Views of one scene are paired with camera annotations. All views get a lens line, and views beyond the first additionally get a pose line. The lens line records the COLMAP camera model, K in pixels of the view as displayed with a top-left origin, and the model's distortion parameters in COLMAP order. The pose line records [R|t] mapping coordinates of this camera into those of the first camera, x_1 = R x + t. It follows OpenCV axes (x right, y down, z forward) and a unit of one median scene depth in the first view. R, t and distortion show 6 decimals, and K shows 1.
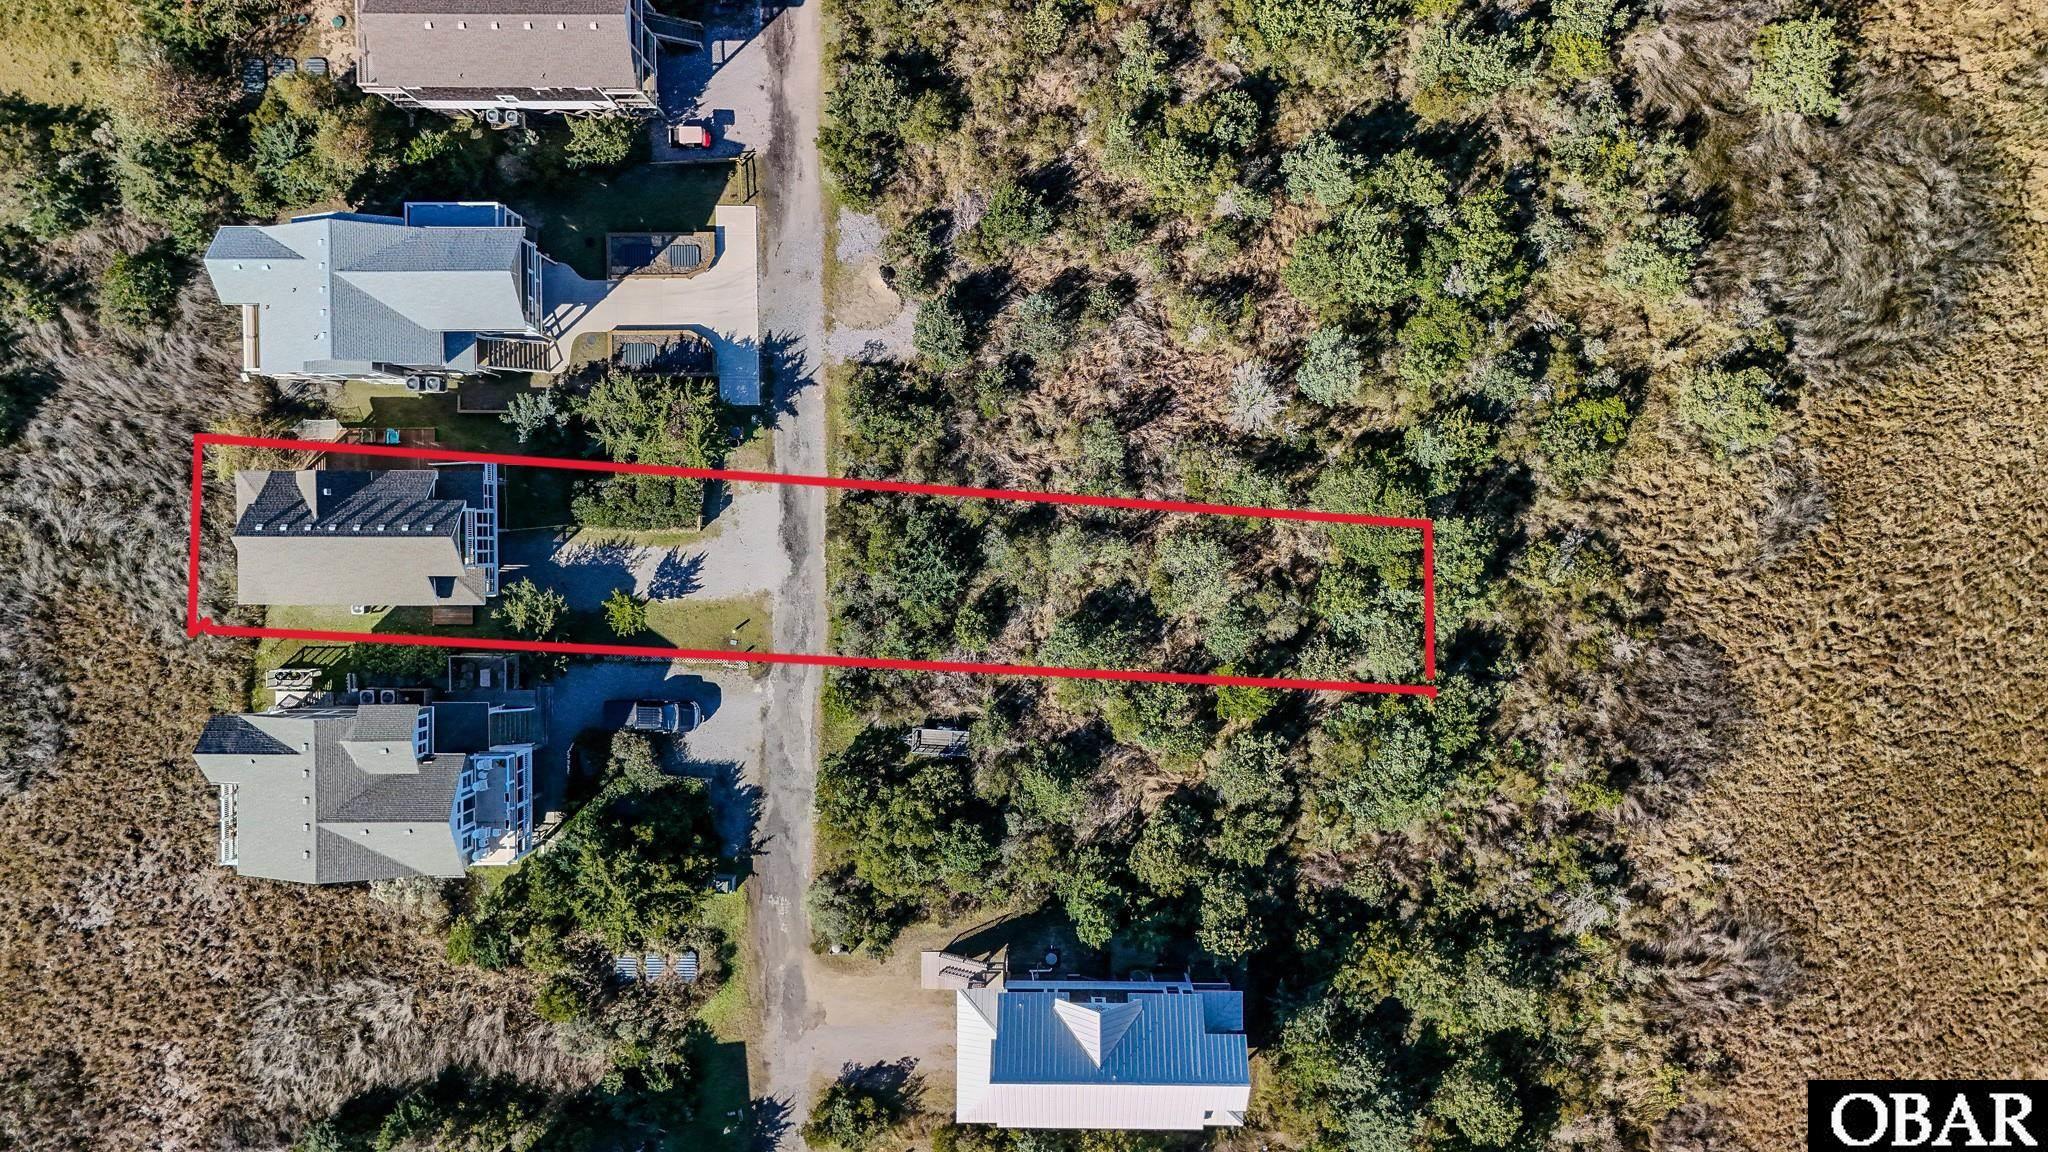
lens RADIAL K [[1511.9, 0, 1024.0], [0, 1511.9, 576.0], [0, 0, 1]] dist [0.094815, -0.096215]
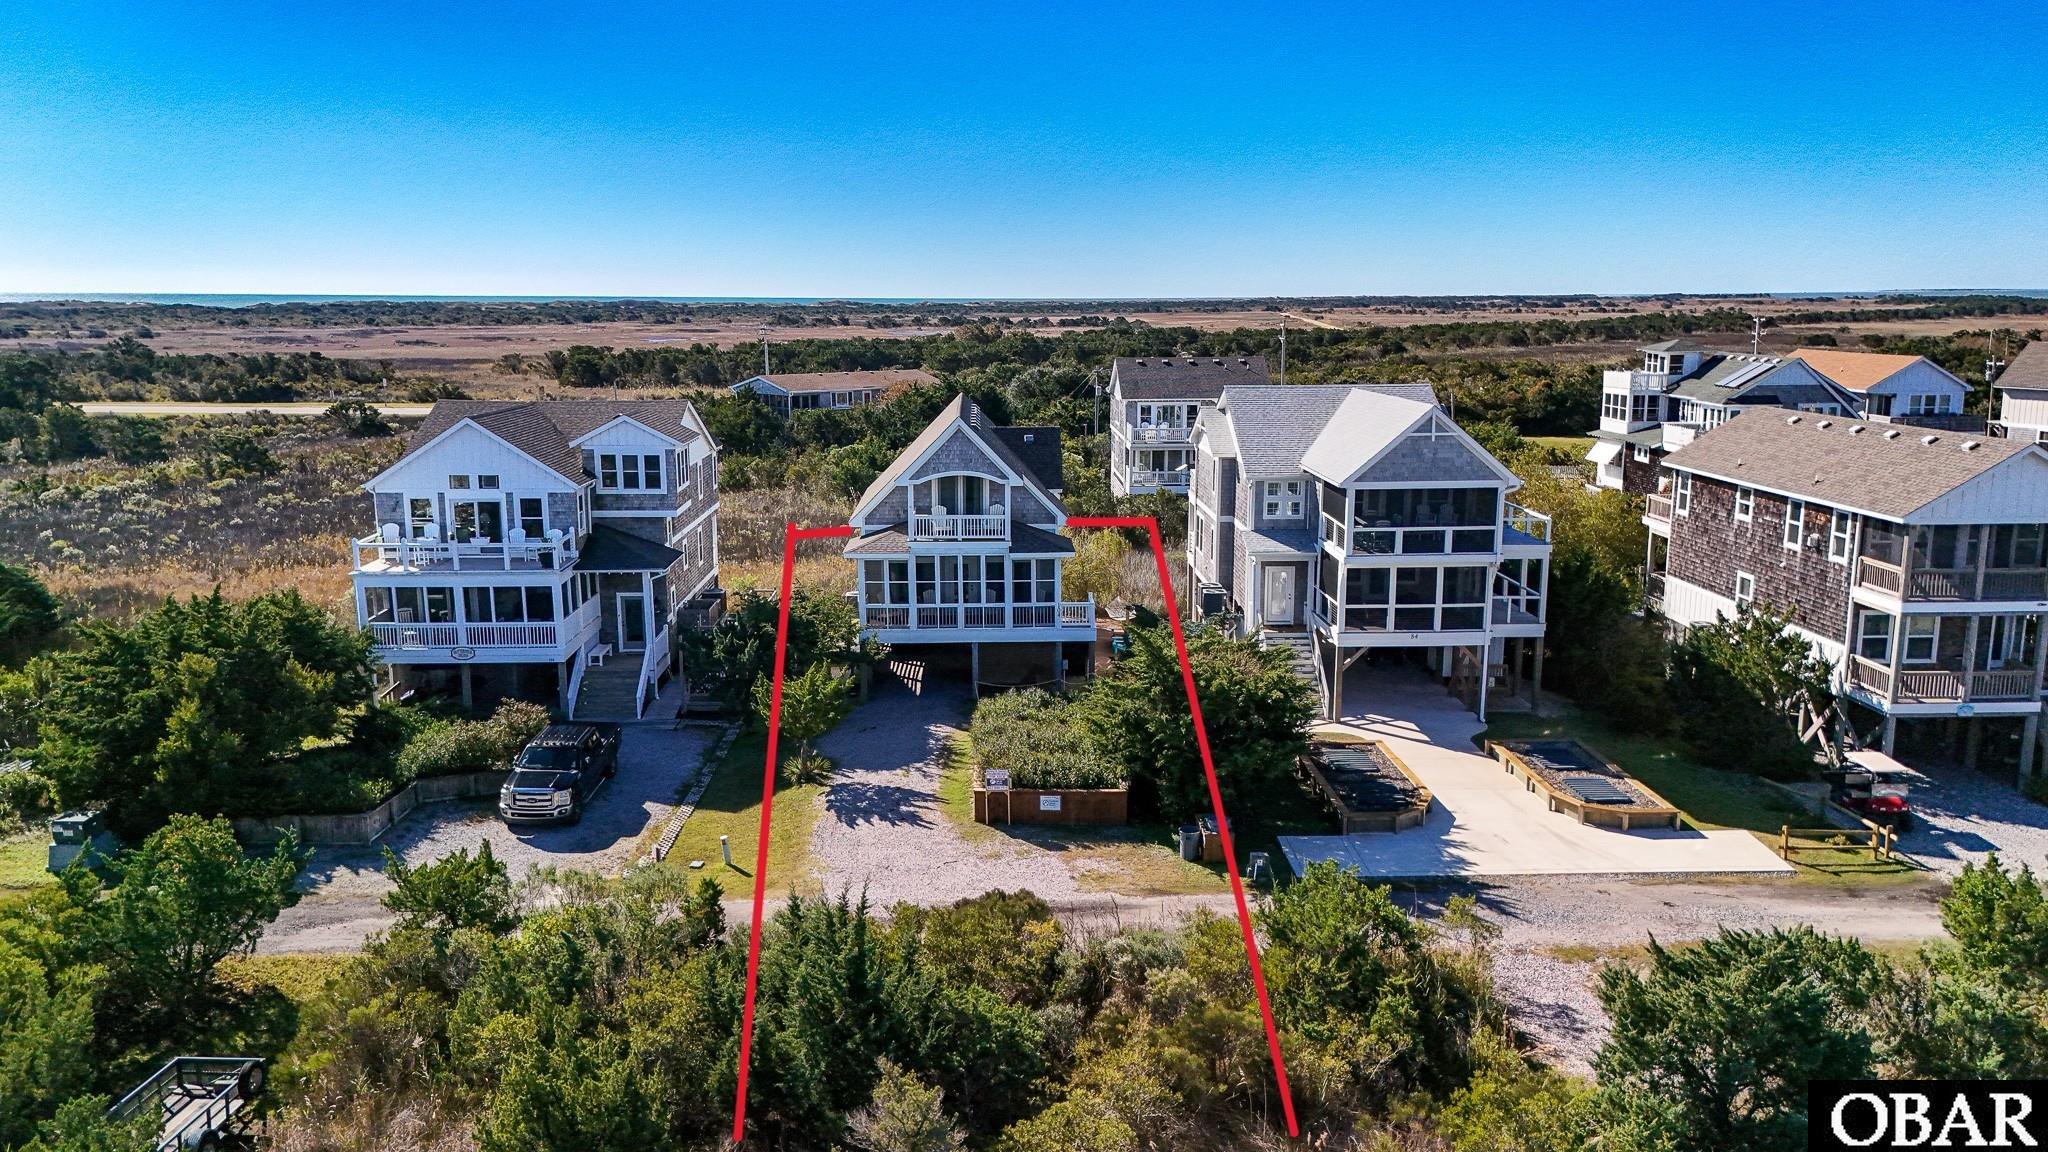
lens RADIAL K [[1522.1, 0, 1024.0], [0, 1522.1, 576.0], [0, 0, 1]] dist [0.125072, -0.163079]
pose [[0.035154, 0.199406, -0.979286, 0.194779], [-0.999268, -0.007796, -0.037459, -0.024734], [-0.015104, 0.979886, 0.198986, 0.847034]]
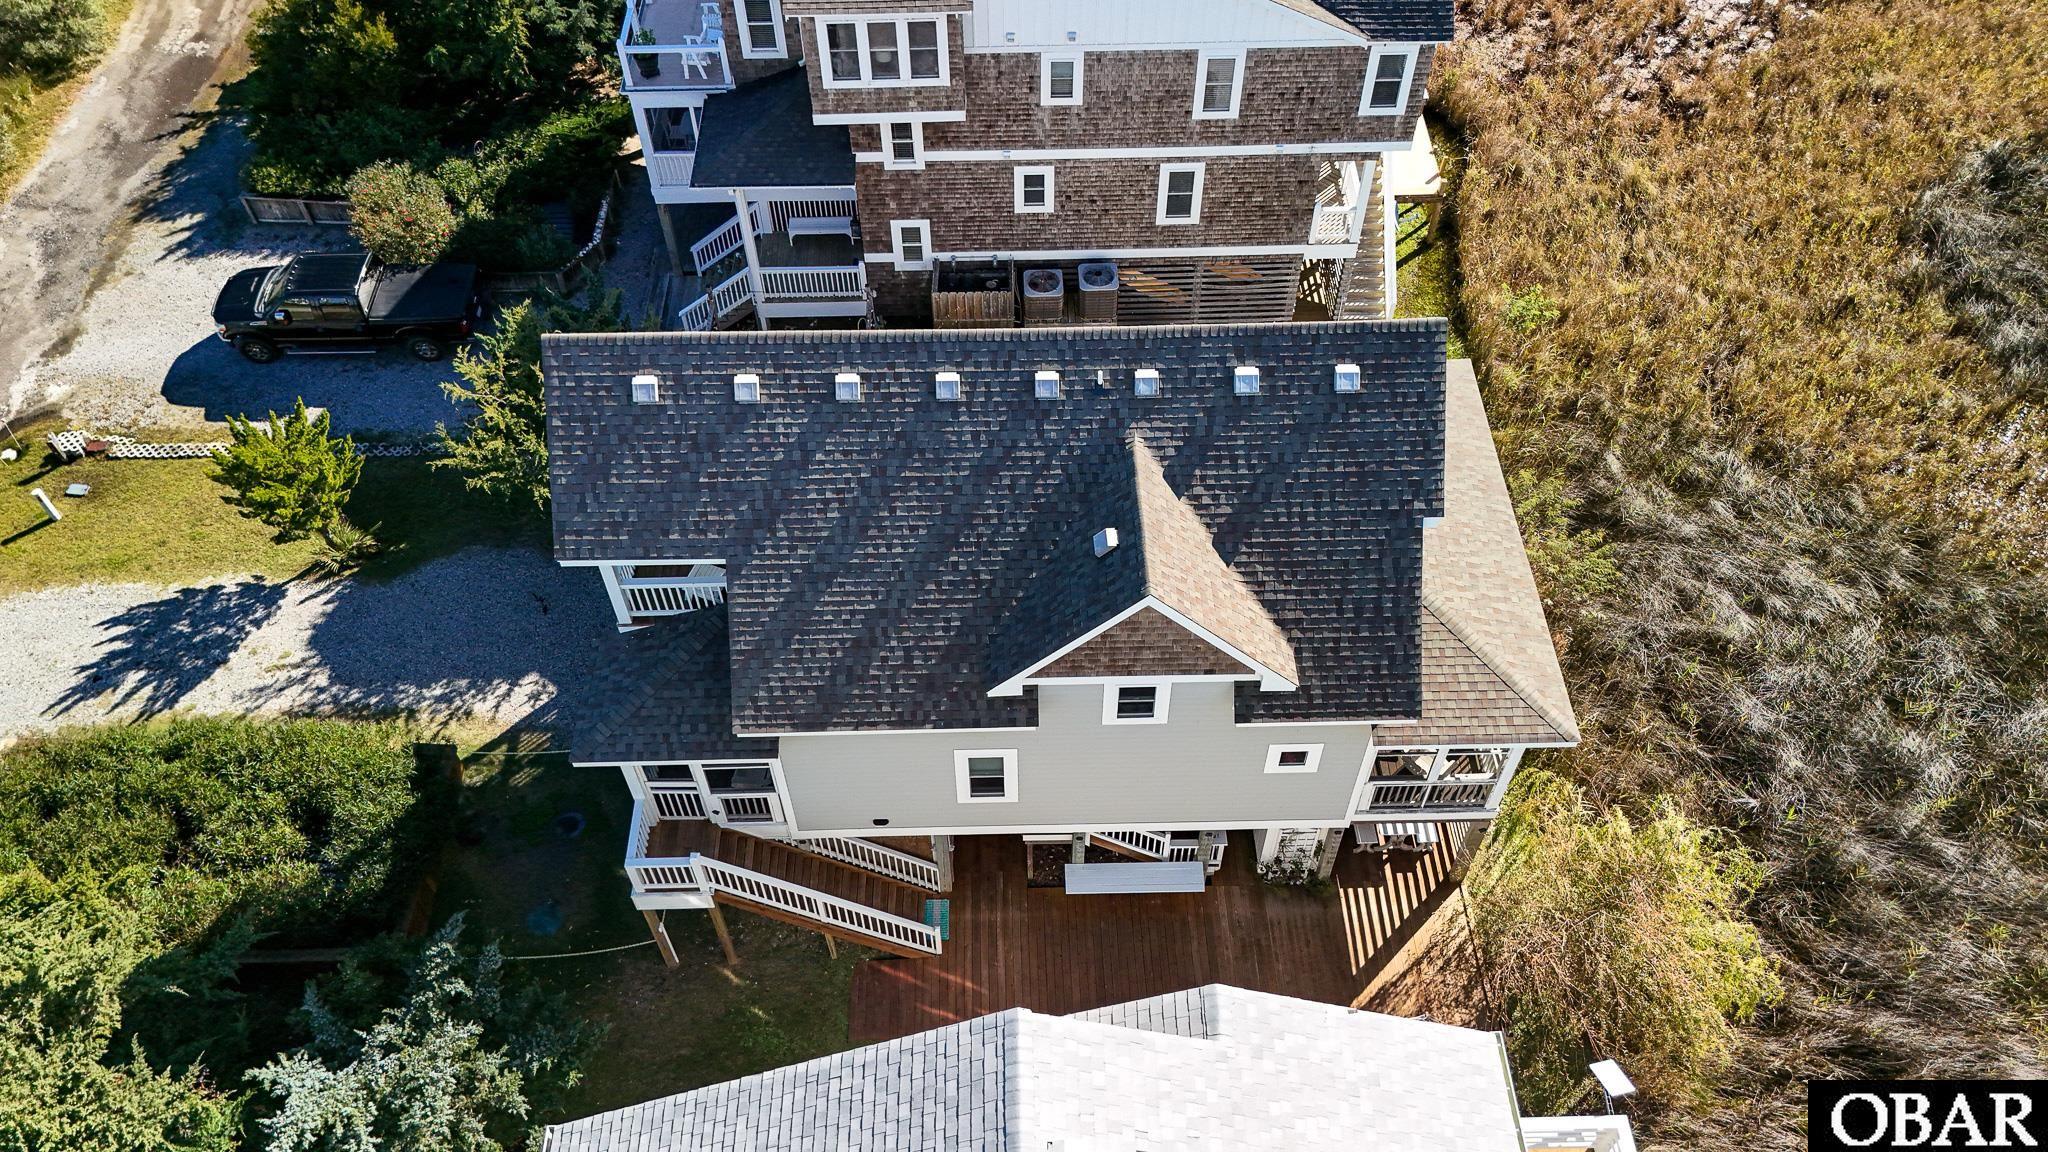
lens RADIAL K [[1522.1, 0, 1024.0], [0, 1522.1, 576.0], [0, 0, 1]] dist [0.125072, -0.163079]
pose [[-0.999439, 0.030668, 0.013493, -0.406062], [-0.016122, -0.793225, 0.608716, -0.183470], [0.029371, 0.608156, 0.793274, 0.747429]]
